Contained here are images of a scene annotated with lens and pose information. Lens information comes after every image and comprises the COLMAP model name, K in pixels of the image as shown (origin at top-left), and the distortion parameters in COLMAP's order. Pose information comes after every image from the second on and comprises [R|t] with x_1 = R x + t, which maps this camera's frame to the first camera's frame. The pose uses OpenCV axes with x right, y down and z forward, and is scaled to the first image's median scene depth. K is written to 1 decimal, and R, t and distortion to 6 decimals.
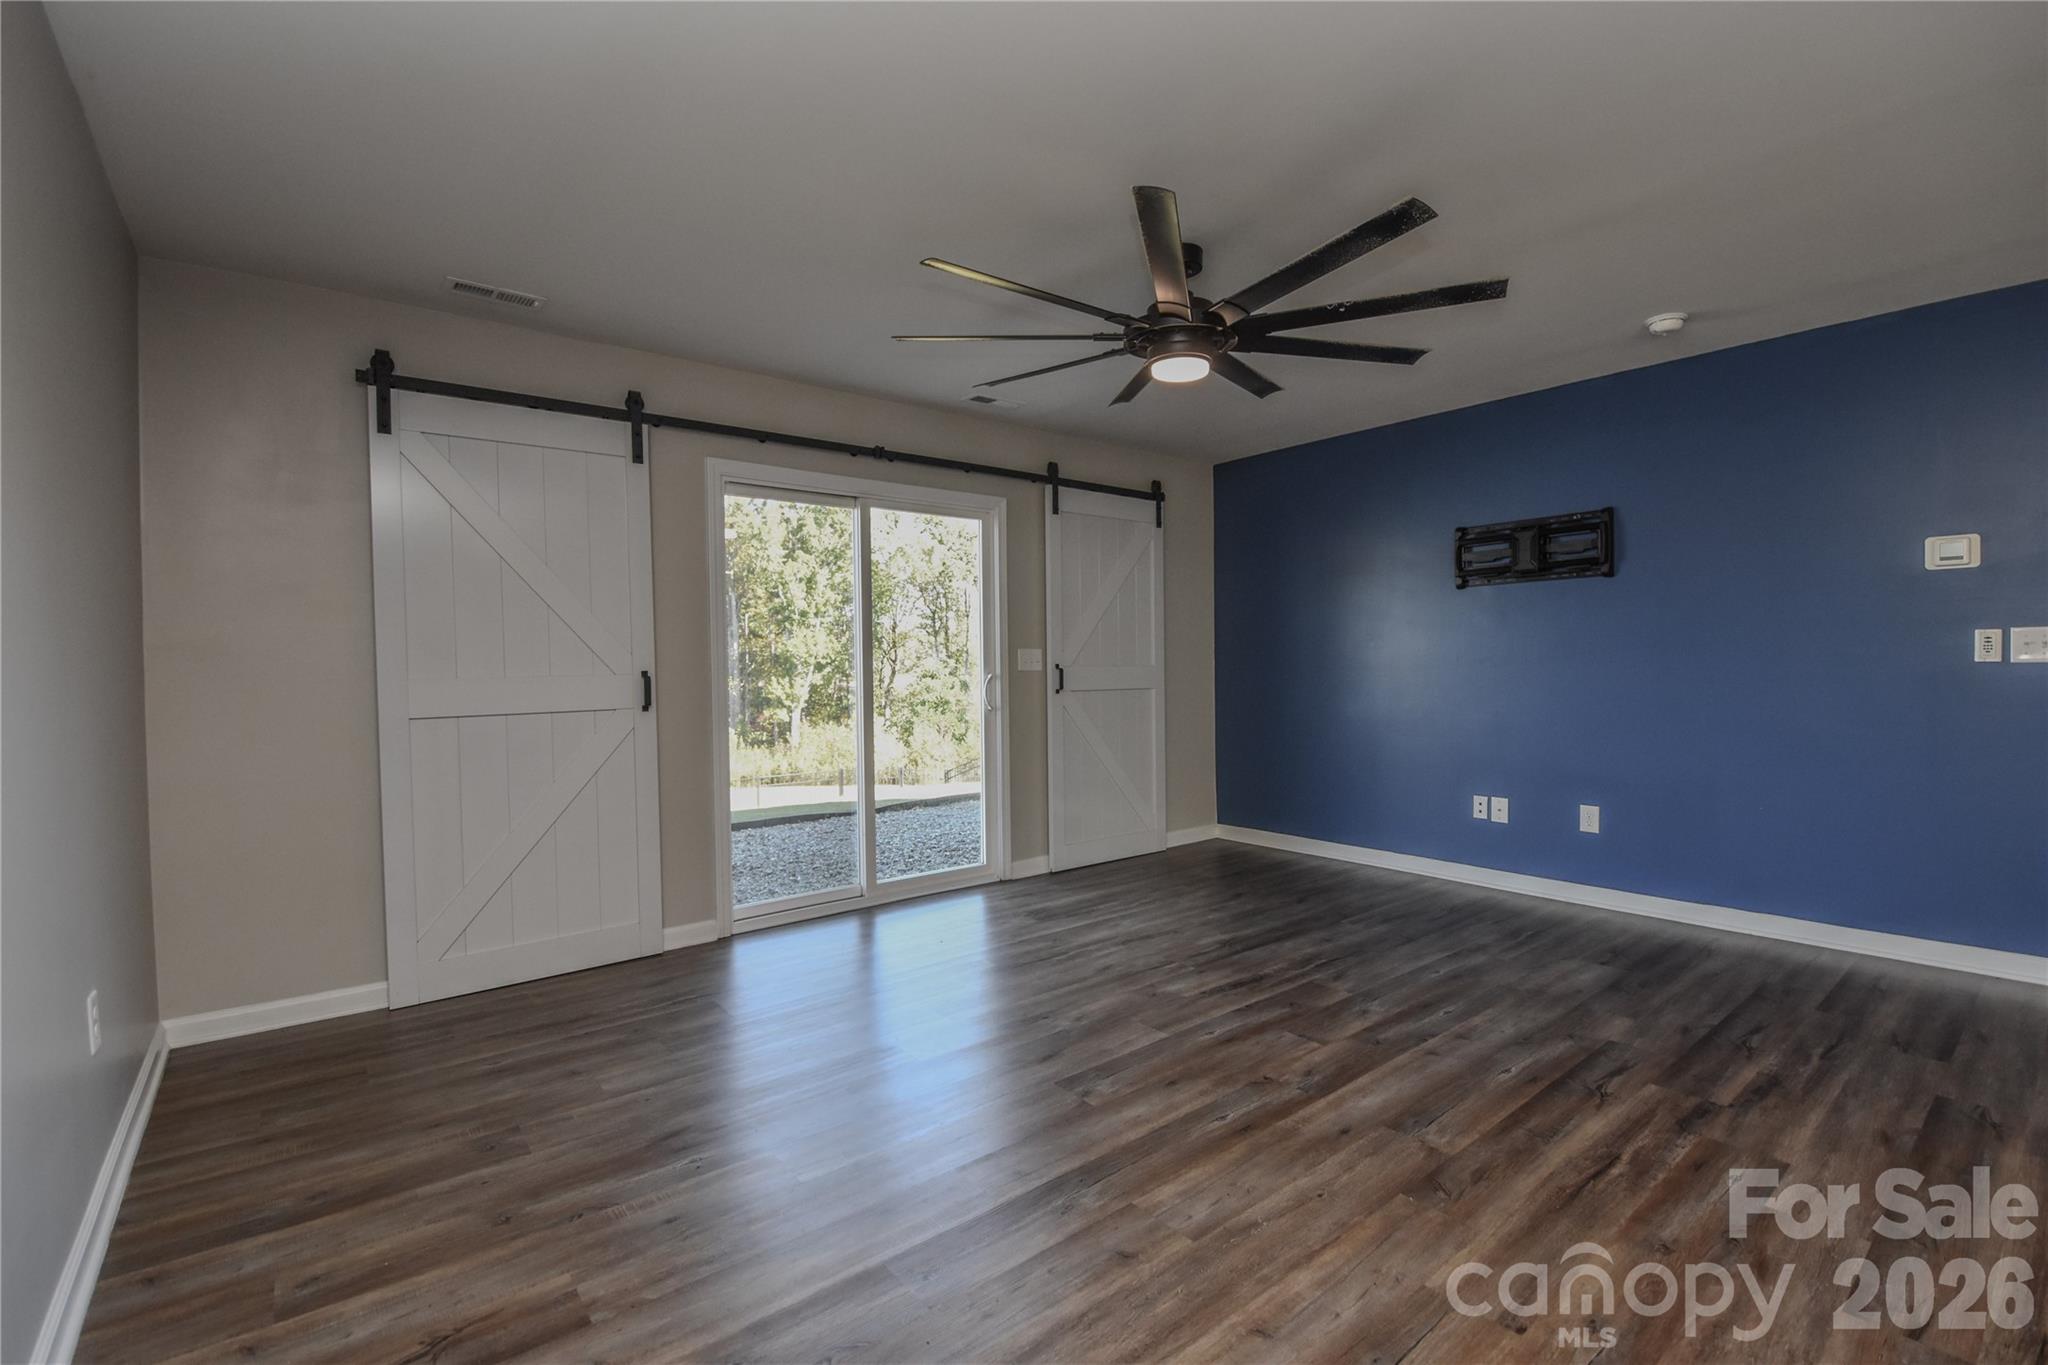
lens RADIAL K [[902.4, 0, 1030.1], [0, 902.4, 690.9], [0, 0, 1]] dist [0.002077, -0.006209]
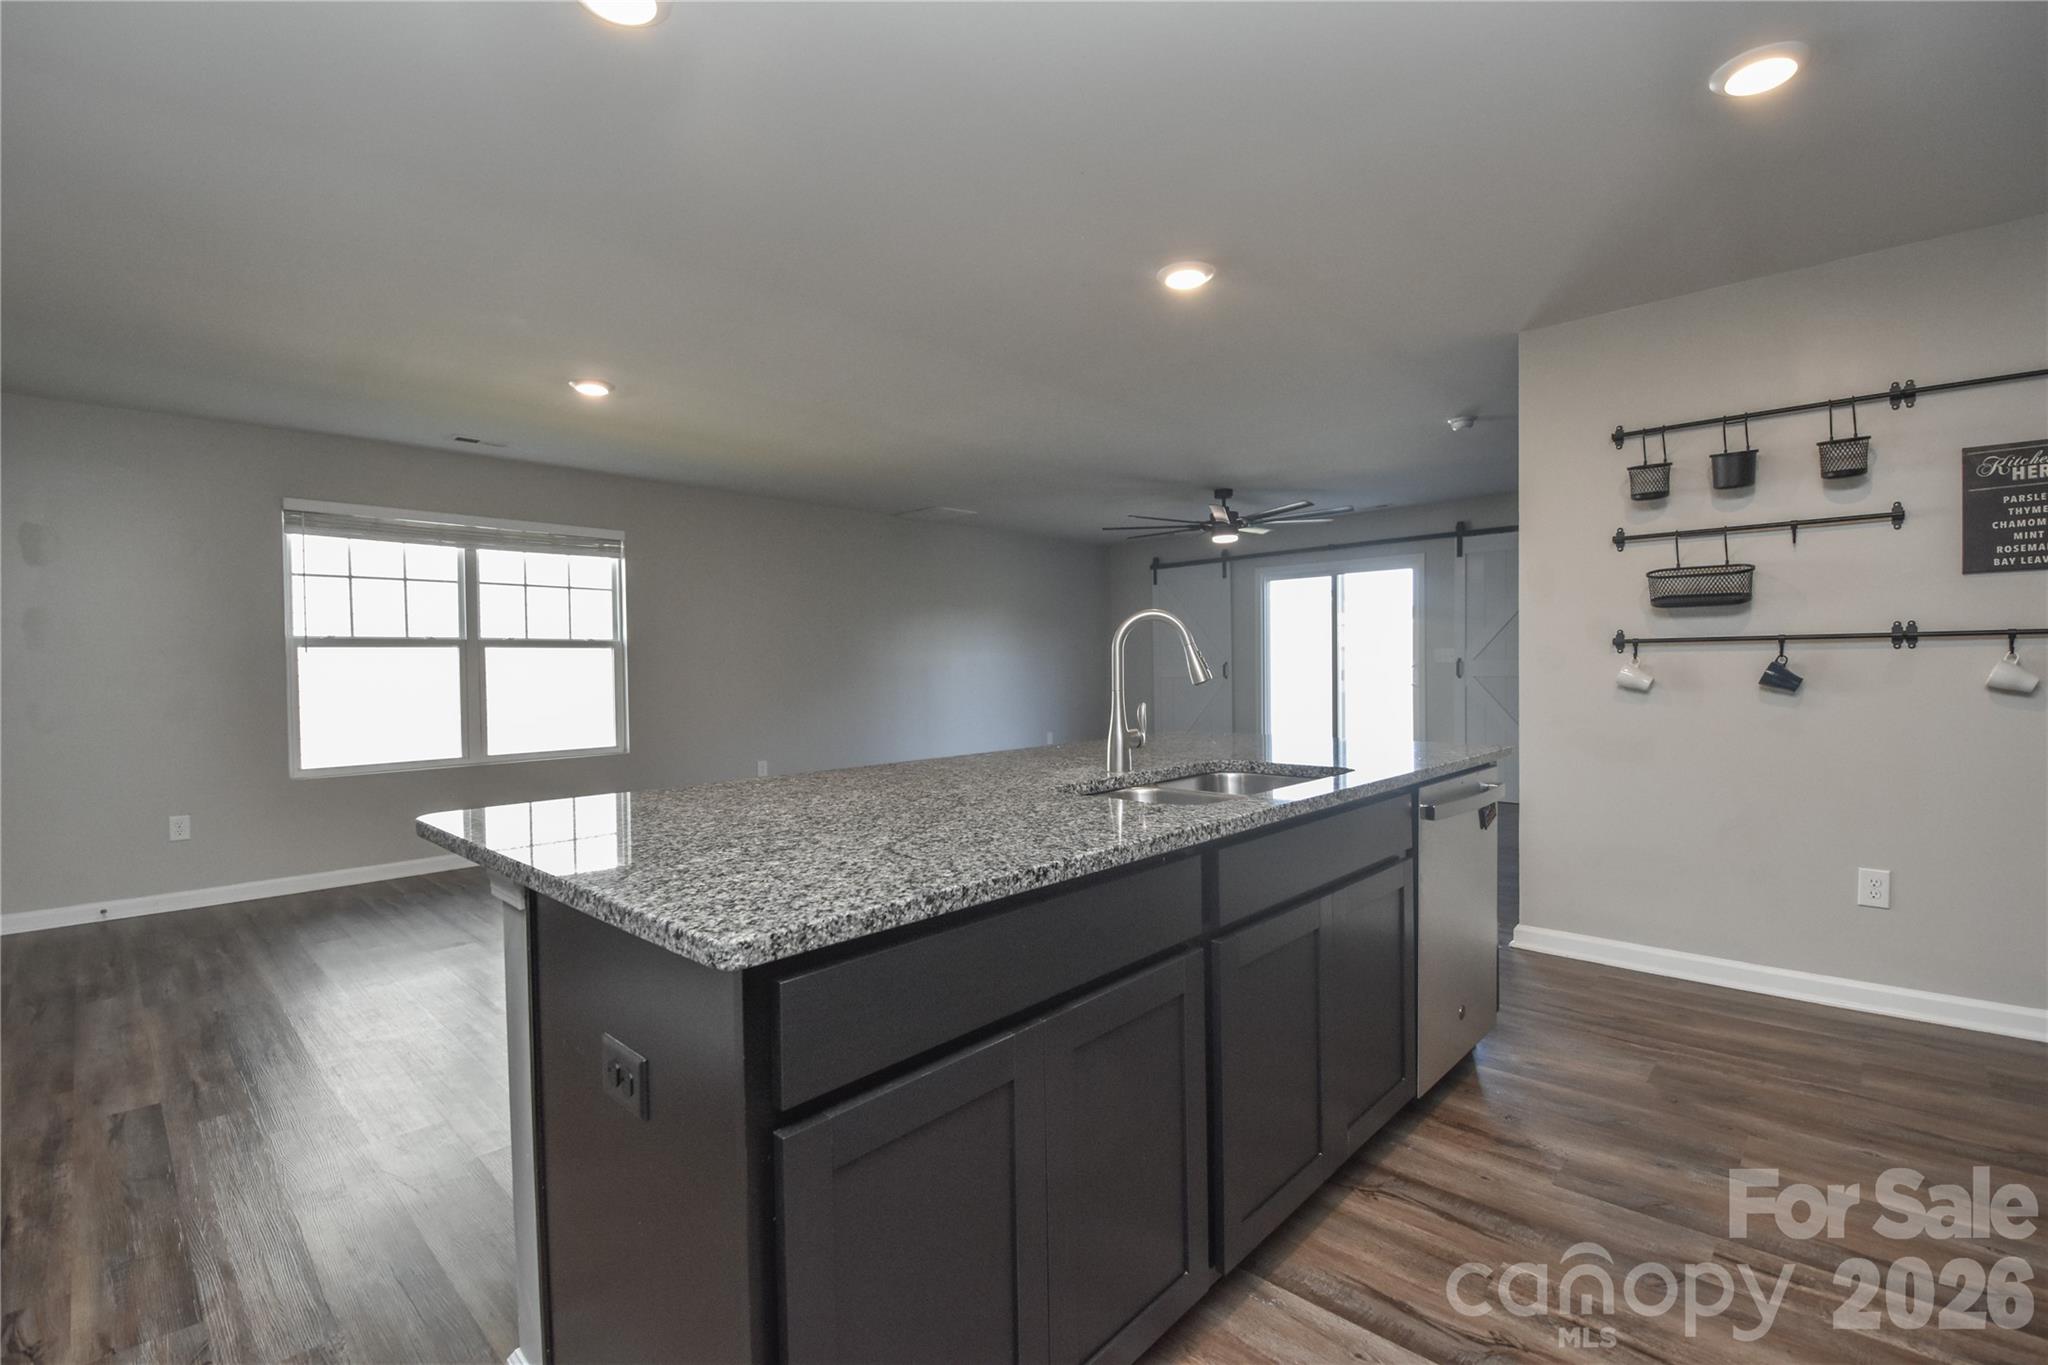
lens RADIAL K [[902.4, 0, 1024.6], [0, 902.4, 676.8], [0, 0, 1]] dist [0.002077, -0.006209]
pose [[0.137869, 0.025093, -0.990133, 1.968397], [-0.015521, 0.999611, 0.023173, -0.031136], [0.990329, 0.012173, 0.138205, 0.124599]]
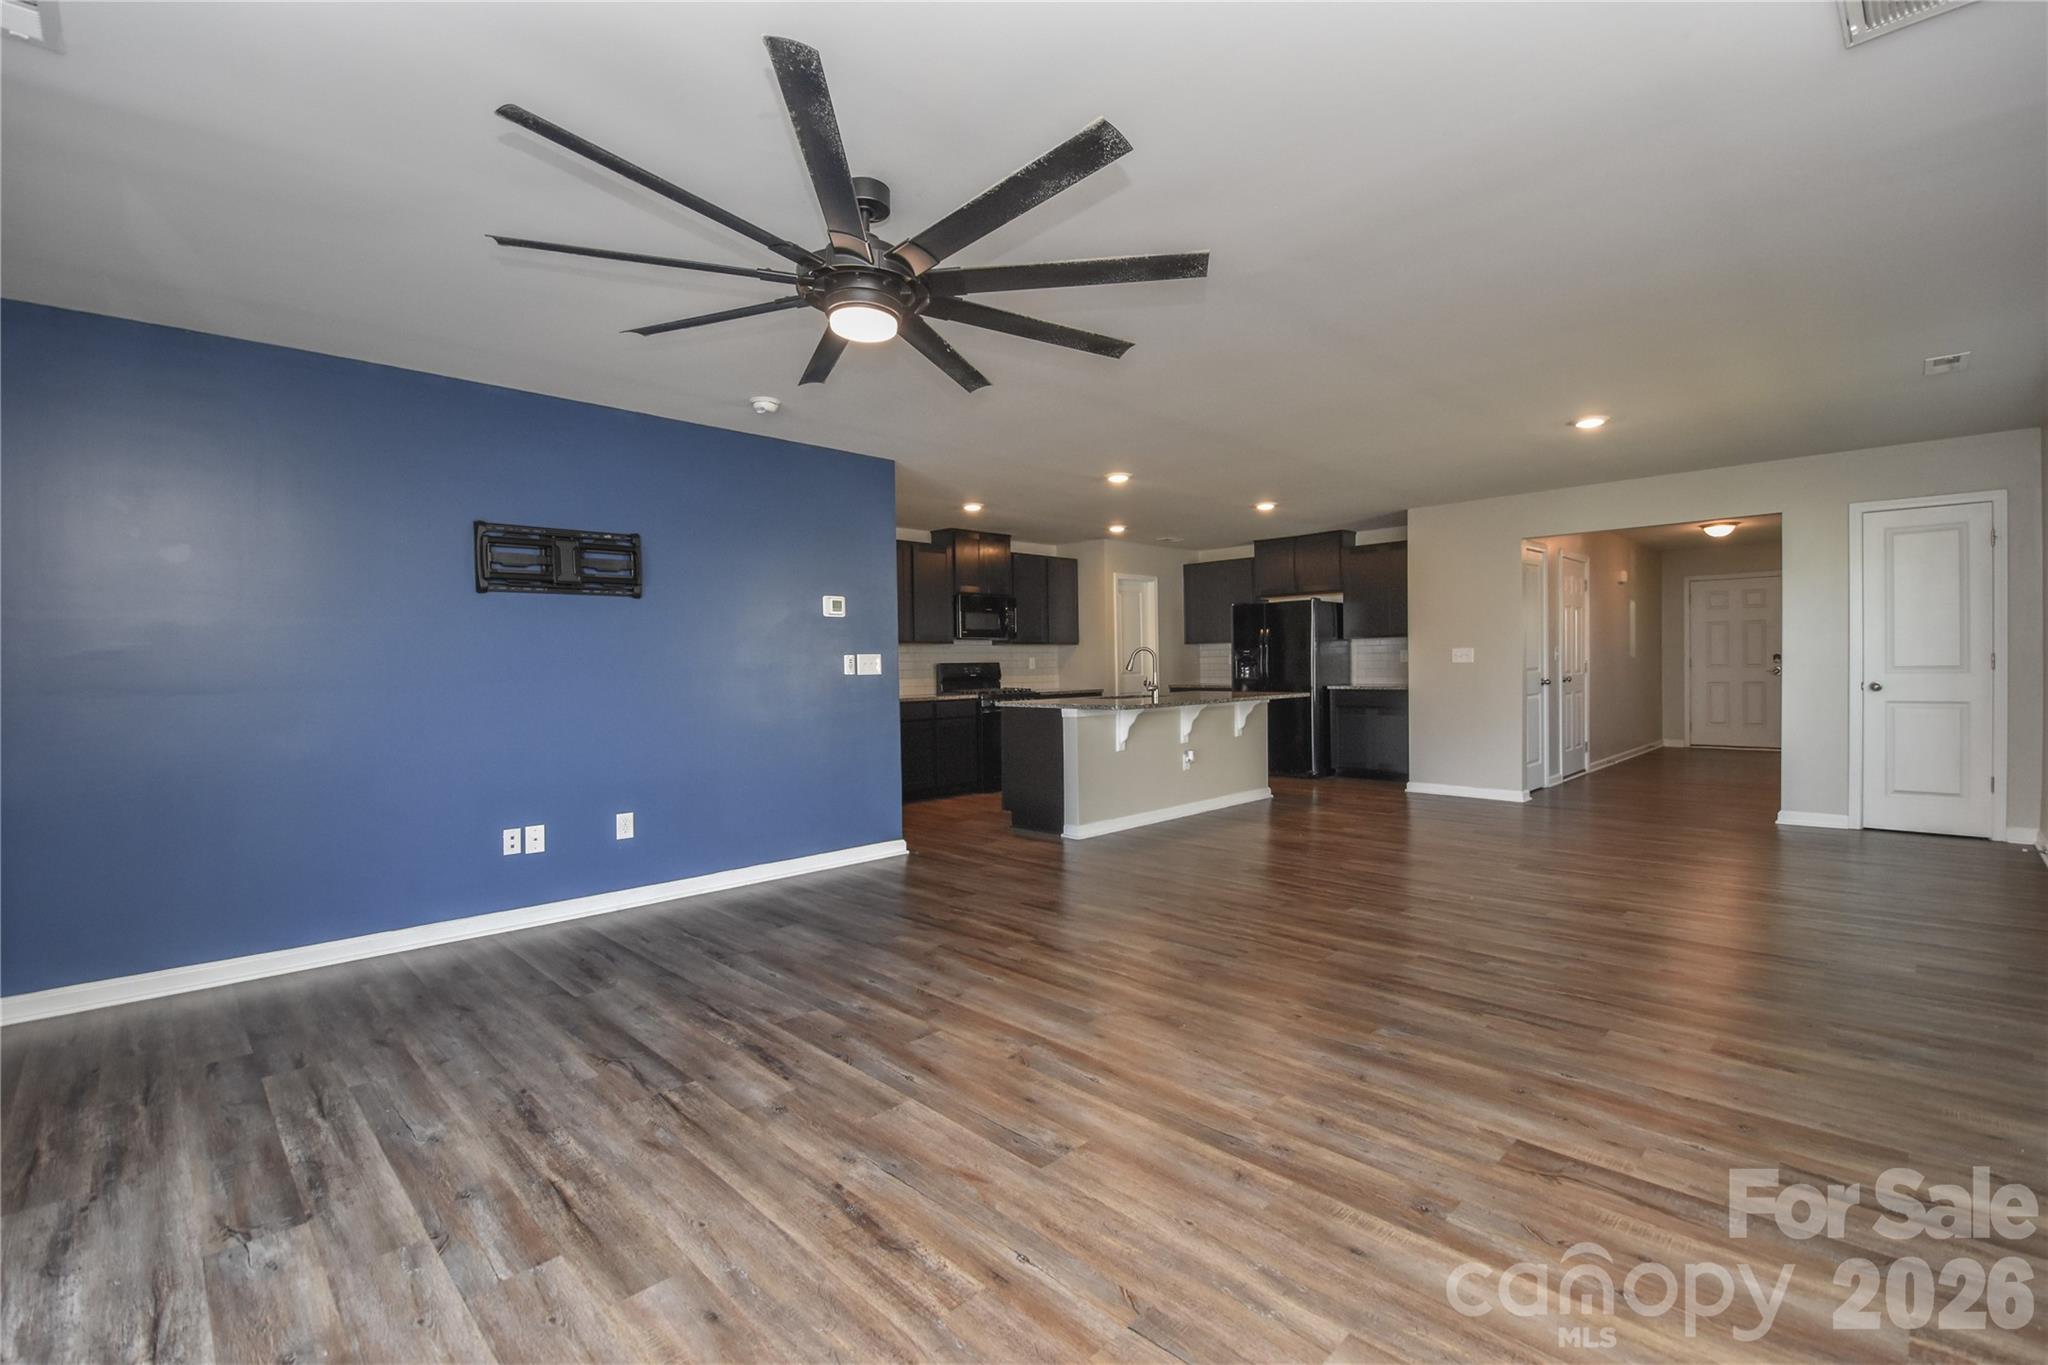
lens RADIAL K [[902.4, 0, 1024.0], [0, 902.4, 672.1], [0, 0, 1]] dist [0.002077, -0.006209]
pose [[-0.105428, 0.008391, 0.994391, -0.568780], [0.046602, 0.998907, -0.003488, -0.013871], [-0.993334, 0.045973, -0.105704, 0.767477]]
